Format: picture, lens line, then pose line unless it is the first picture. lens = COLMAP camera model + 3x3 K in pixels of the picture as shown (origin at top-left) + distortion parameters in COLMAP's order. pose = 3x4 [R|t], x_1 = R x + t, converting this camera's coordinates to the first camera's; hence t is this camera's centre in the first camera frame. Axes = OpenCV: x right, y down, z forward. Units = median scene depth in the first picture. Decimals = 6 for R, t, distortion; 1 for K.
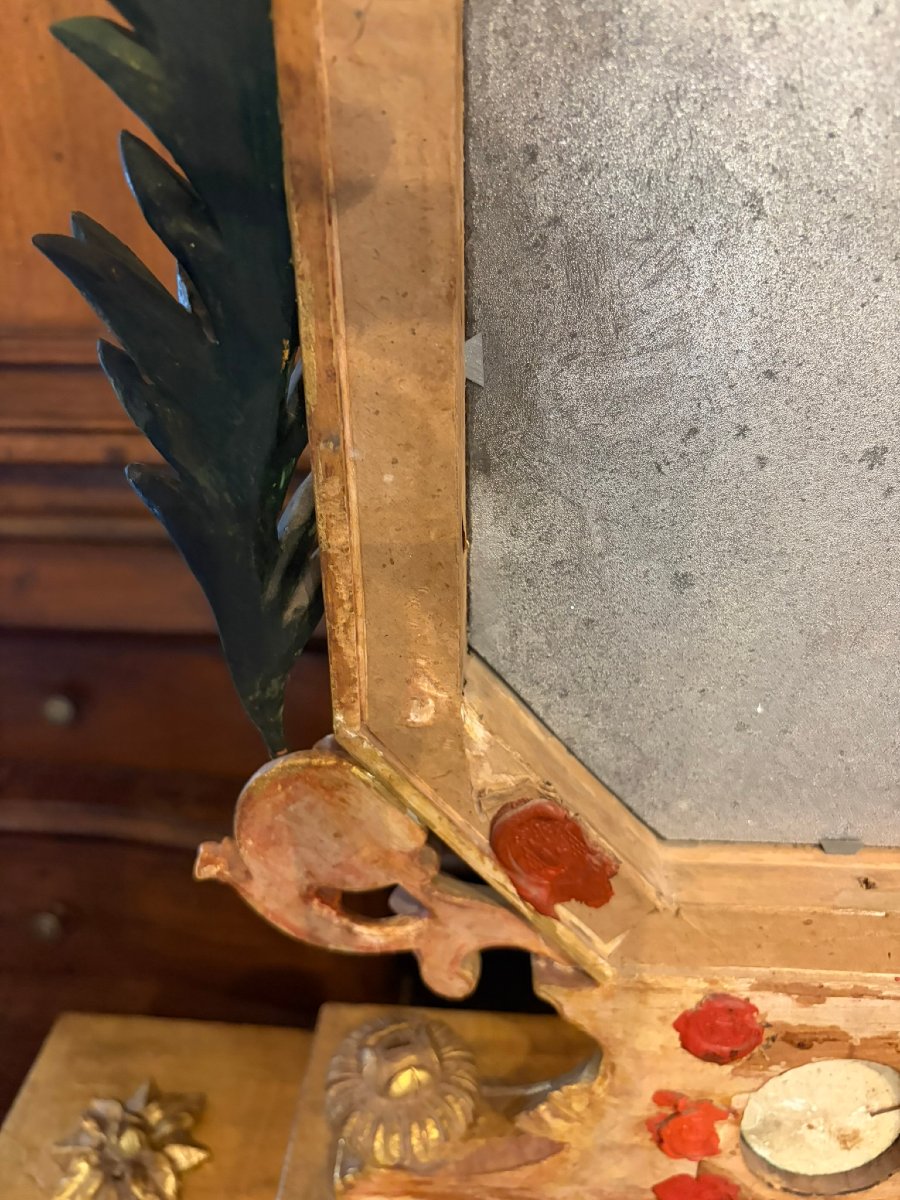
lens RADIAL K [[1000.9, 0, 445.6], [0, 1000.9, 628.2], [0, 0, 1]] dist [-0.027645, -0.015400]
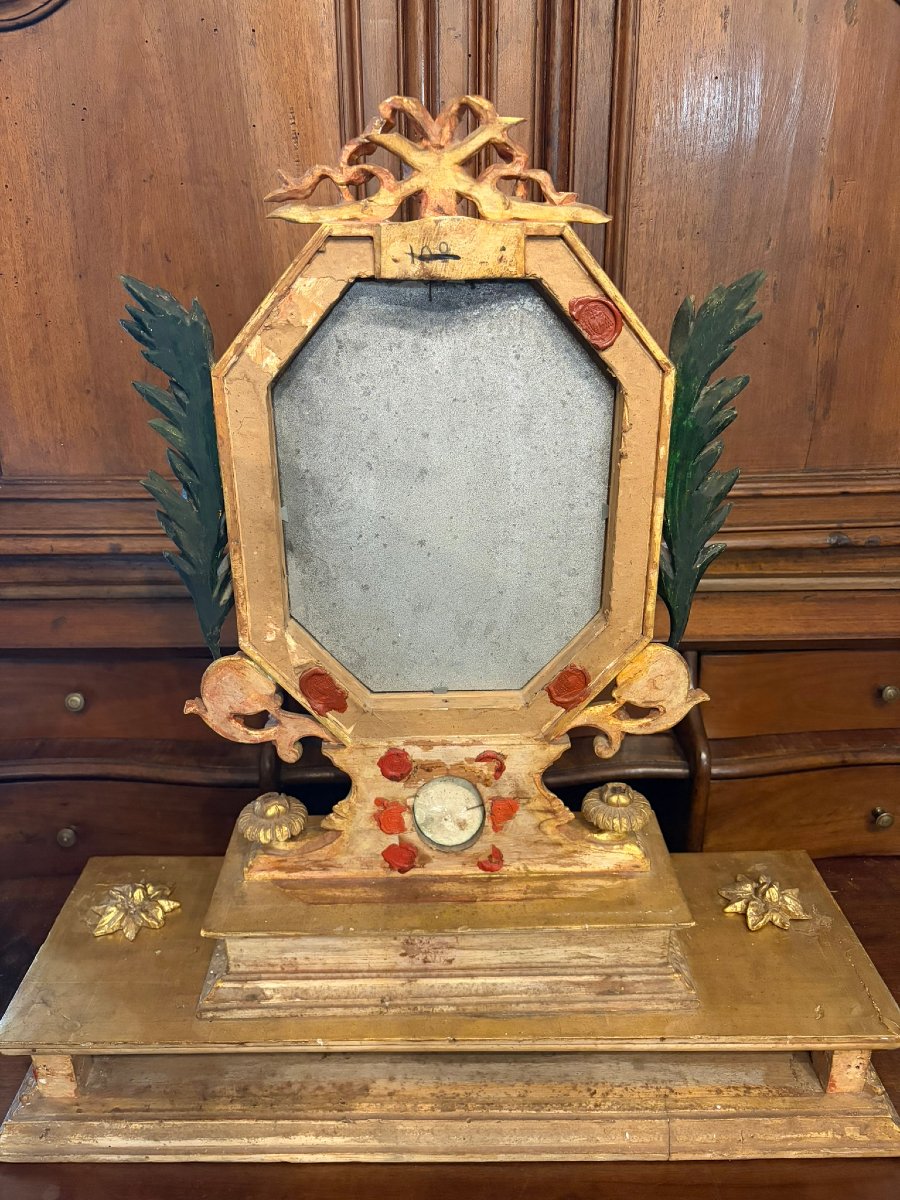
lens RADIAL K [[976.4, 0, 458.0], [0, 976.4, 604.8], [0, 0, 1]] dist [0.025309, -0.046496]
pose [[0.994762, -0.028929, 0.098044, 0.207471], [0.039469, 0.993440, -0.107328, 0.278820], [-0.094296, 0.110636, 0.989378, -1.580684]]
